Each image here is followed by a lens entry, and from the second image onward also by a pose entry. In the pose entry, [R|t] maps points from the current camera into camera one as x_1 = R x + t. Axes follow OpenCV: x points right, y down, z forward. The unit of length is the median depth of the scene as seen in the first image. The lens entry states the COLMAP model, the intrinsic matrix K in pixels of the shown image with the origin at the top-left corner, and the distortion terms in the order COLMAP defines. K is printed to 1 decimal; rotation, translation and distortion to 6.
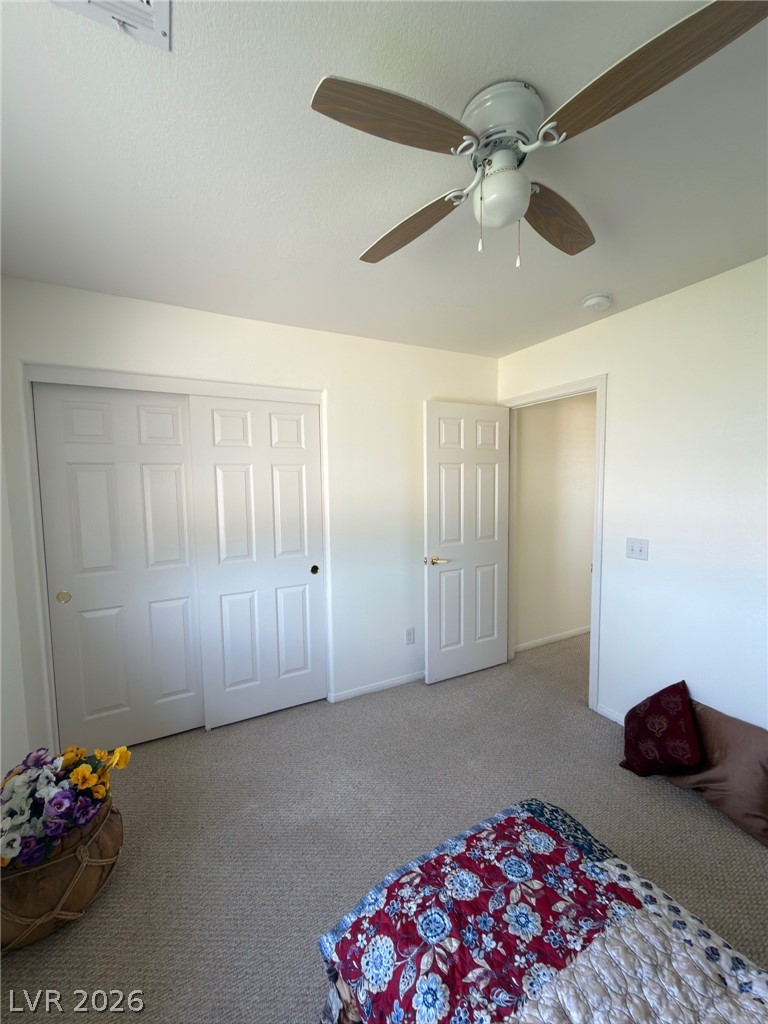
lens RADIAL K [[409.0, 0, 382.1], [0, 409.0, 512.0], [0, 0, 1]] dist [0.000283, 0.000383]
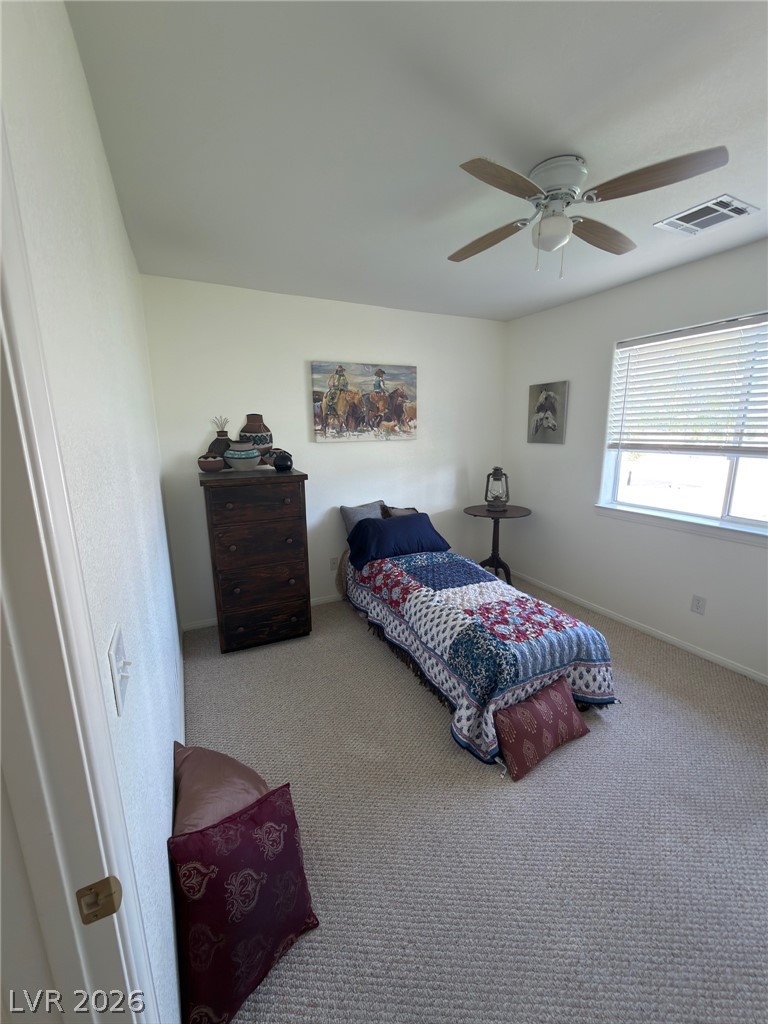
lens RADIAL K [[409.0, 0, 385.0], [0, 409.0, 511.3], [0, 0, 1]] dist [0.000283, 0.000383]
pose [[-0.999446, 0.023297, 0.023751, 0.941992], [0.029022, 0.959544, 0.280058, -0.250690], [-0.016265, 0.280592, -0.959689, 2.889891]]
